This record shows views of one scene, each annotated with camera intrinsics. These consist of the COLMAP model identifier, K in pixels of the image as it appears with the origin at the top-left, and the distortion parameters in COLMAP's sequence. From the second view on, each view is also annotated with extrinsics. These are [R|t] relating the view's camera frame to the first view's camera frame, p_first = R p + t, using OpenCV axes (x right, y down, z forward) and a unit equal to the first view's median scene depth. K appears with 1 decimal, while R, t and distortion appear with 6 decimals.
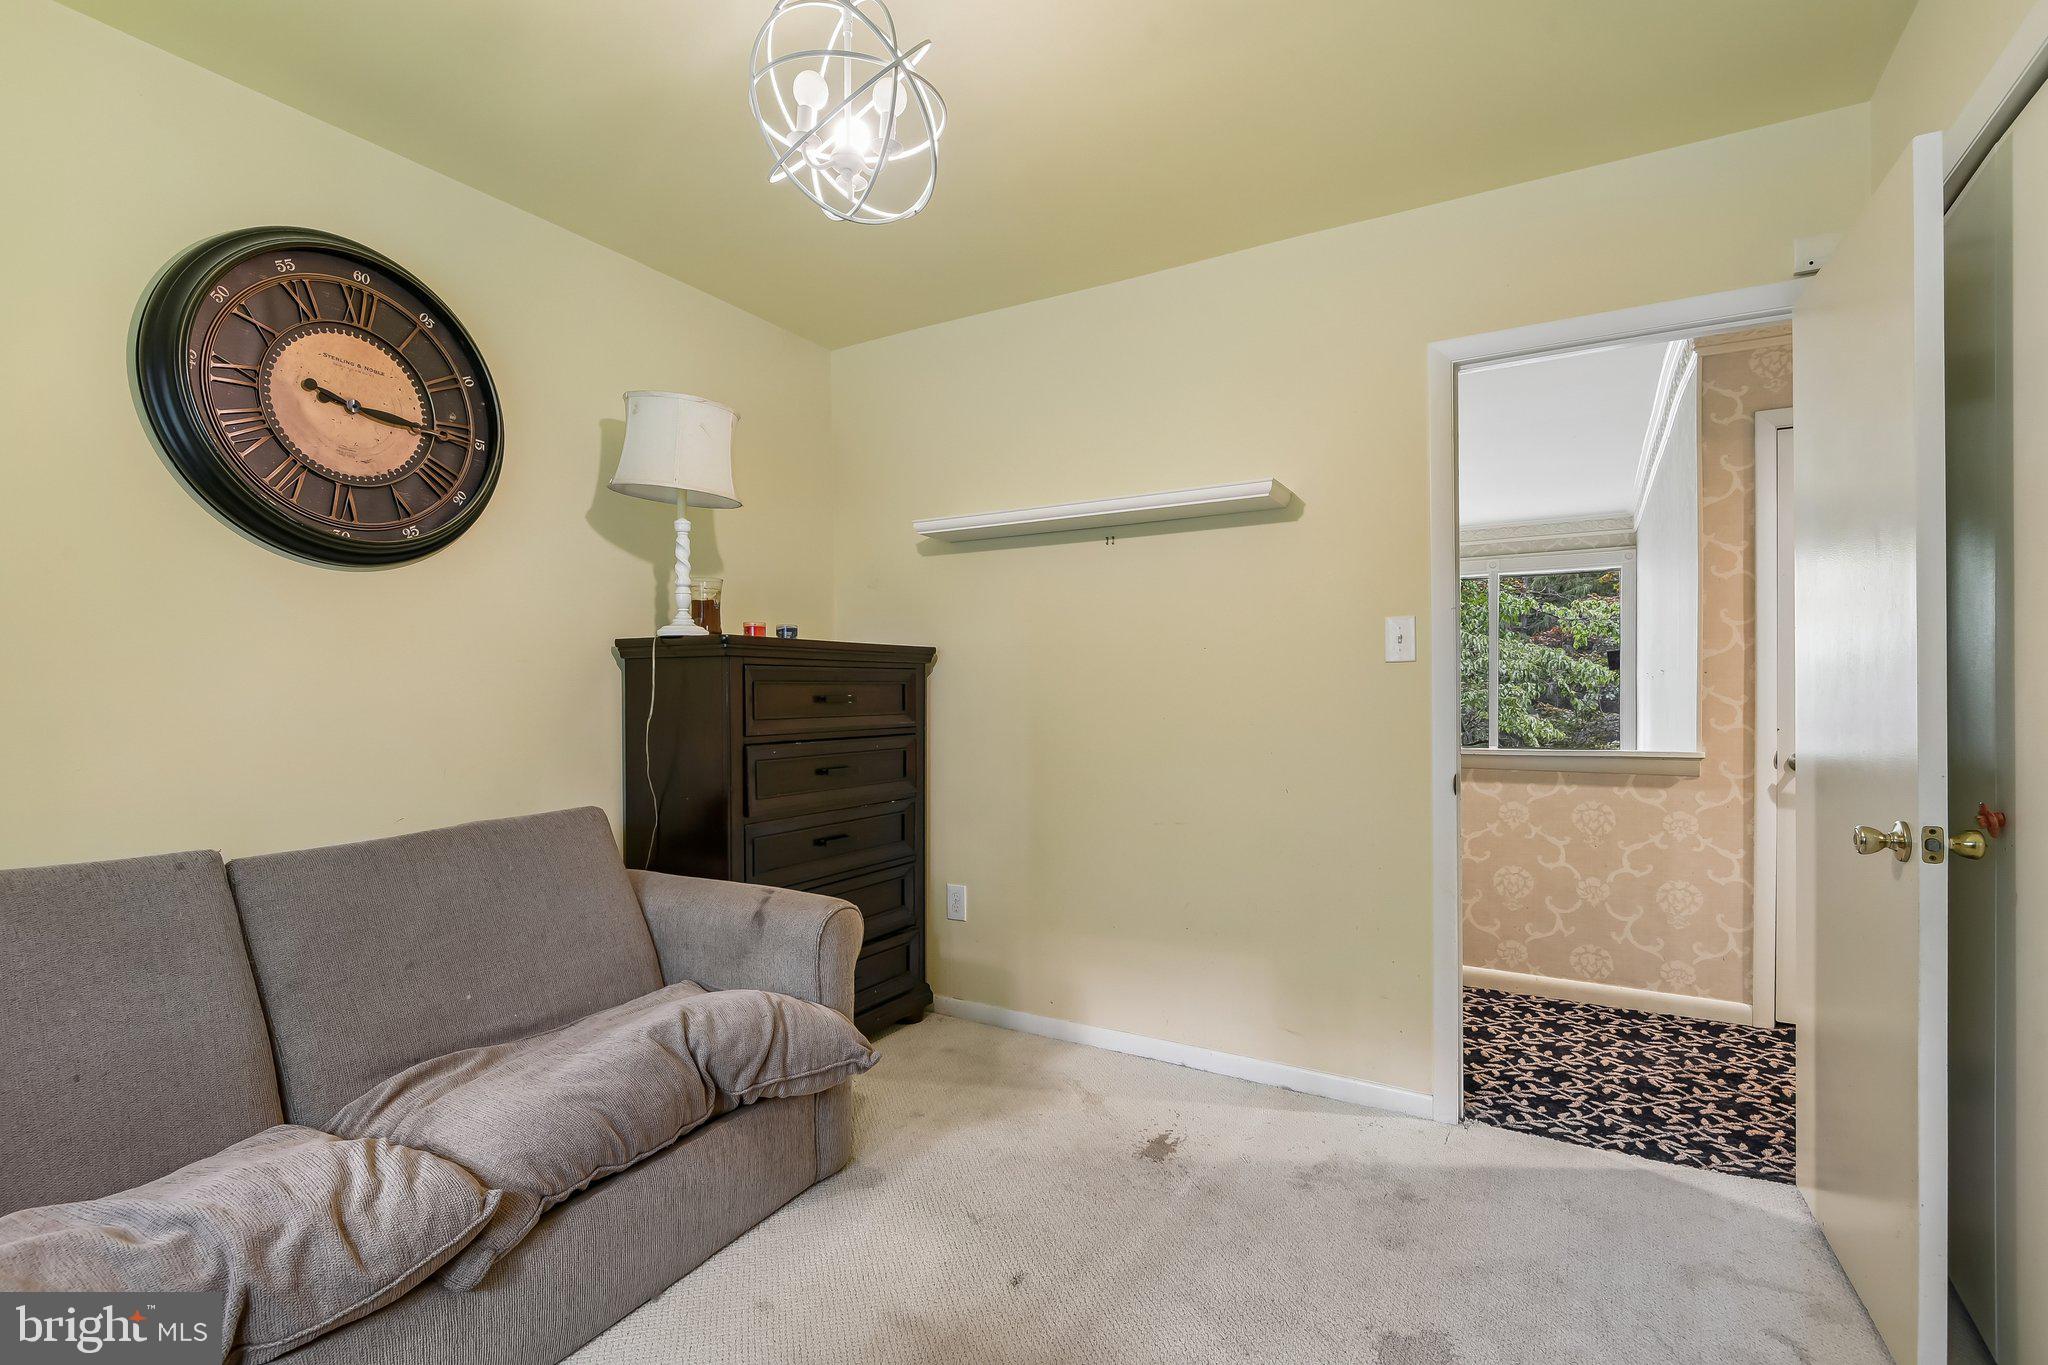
lens RADIAL K [[936.3, 0, 1023.9], [0, 936.3, 695.8], [0, 0, 1]] dist [0.001895, -0.004707]
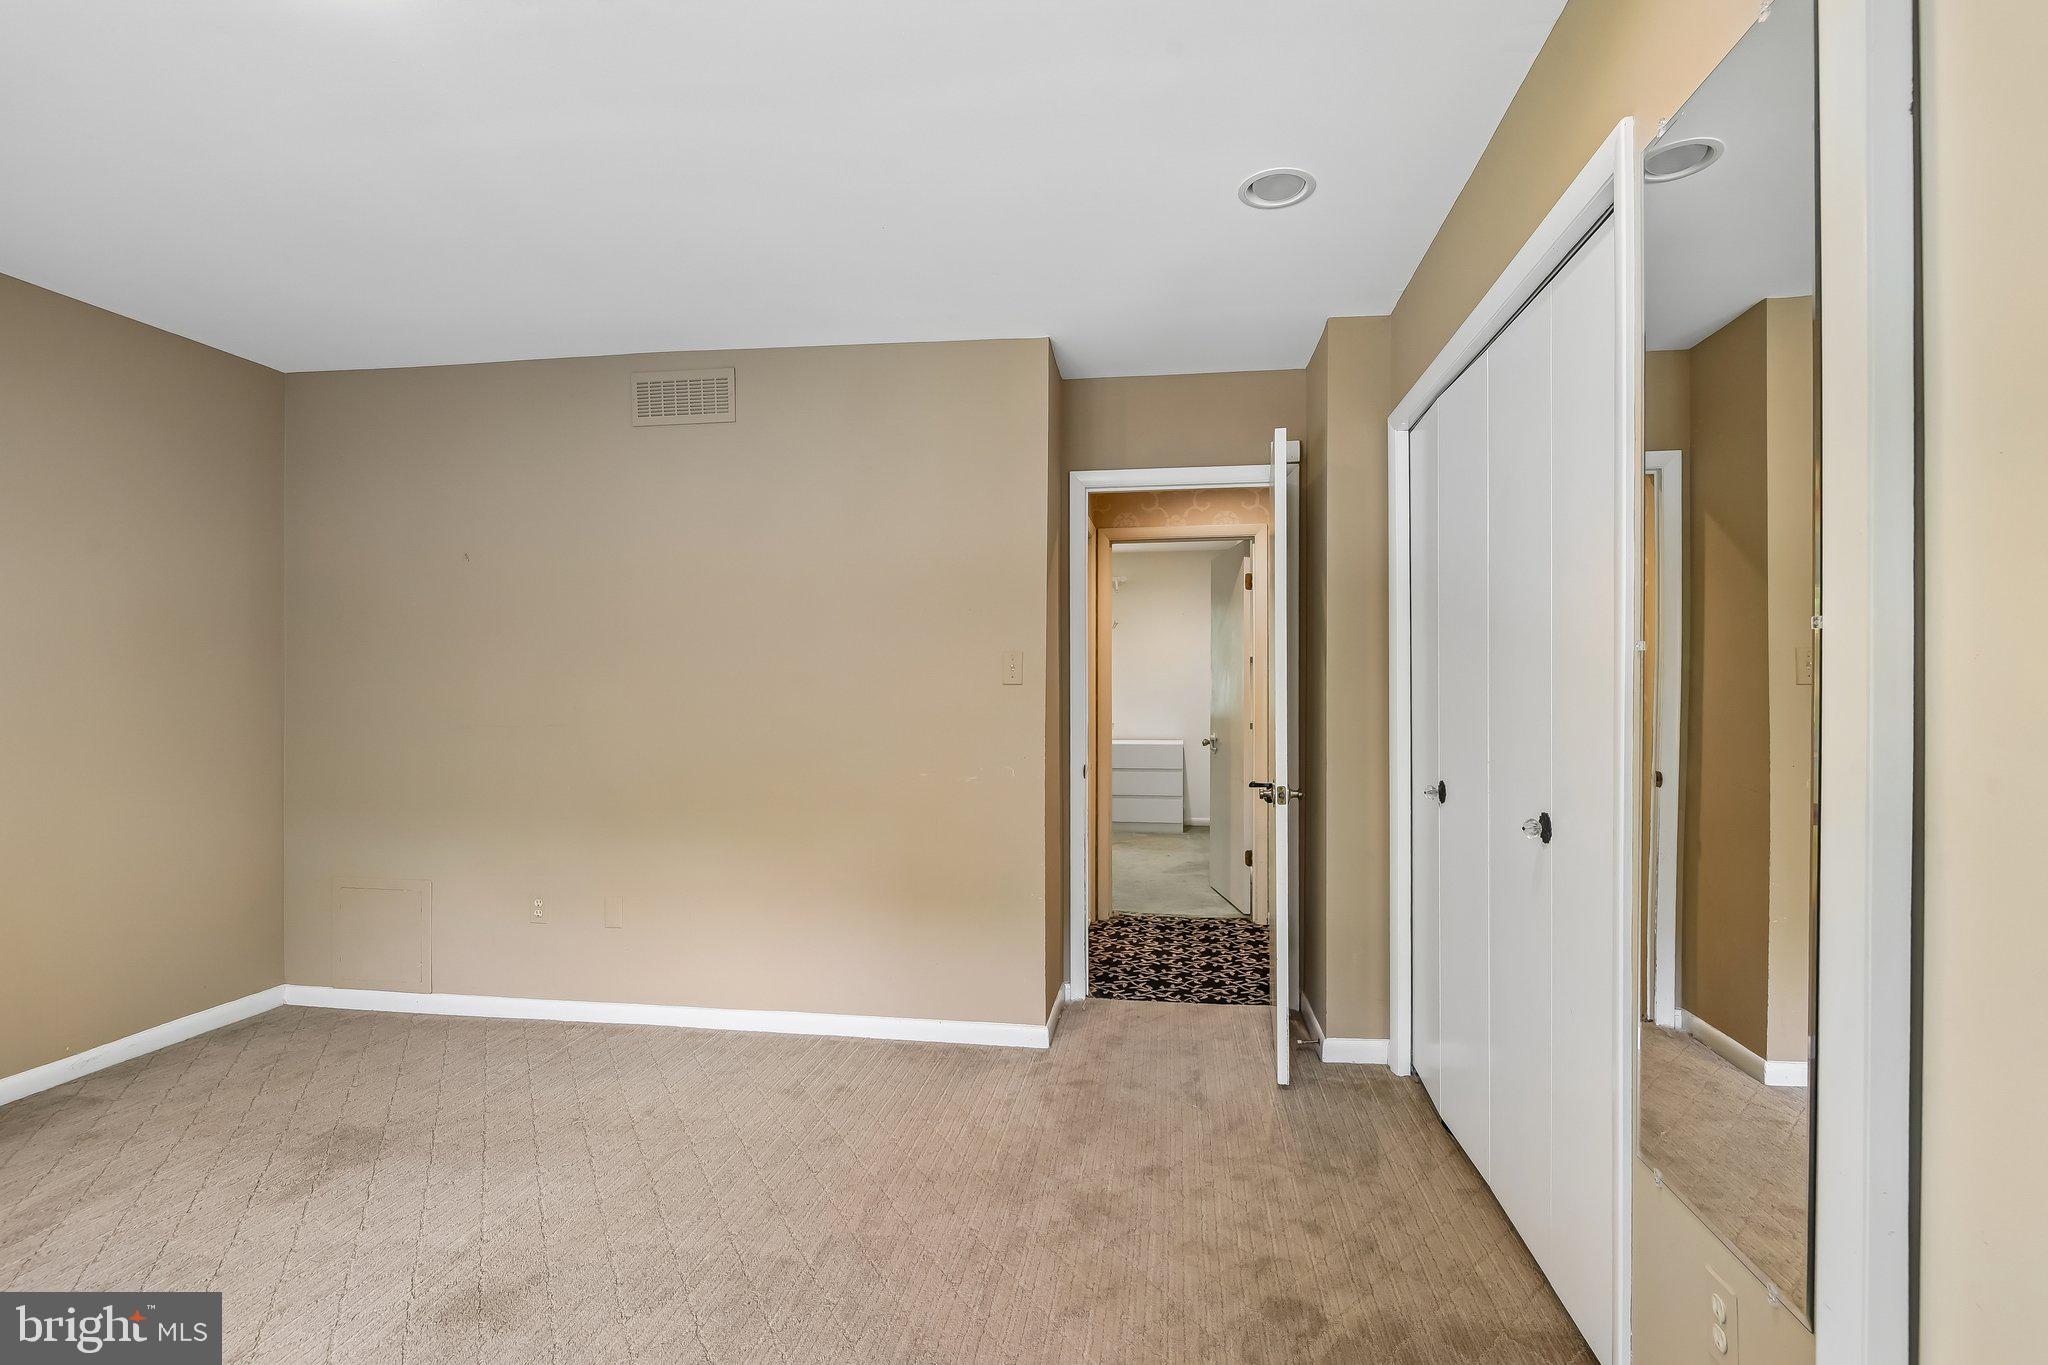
lens RADIAL K [[936.3, 0, 1026.4], [0, 936.3, 684.9], [0, 0, 1]] dist [0.001895, -0.004707]
pose [[-0.934749, 0.005131, -0.355272, 0.883028], [0.005311, 0.999986, 0.000468, -0.026794], [0.355270, -0.001449, -0.934763, 1.478703]]
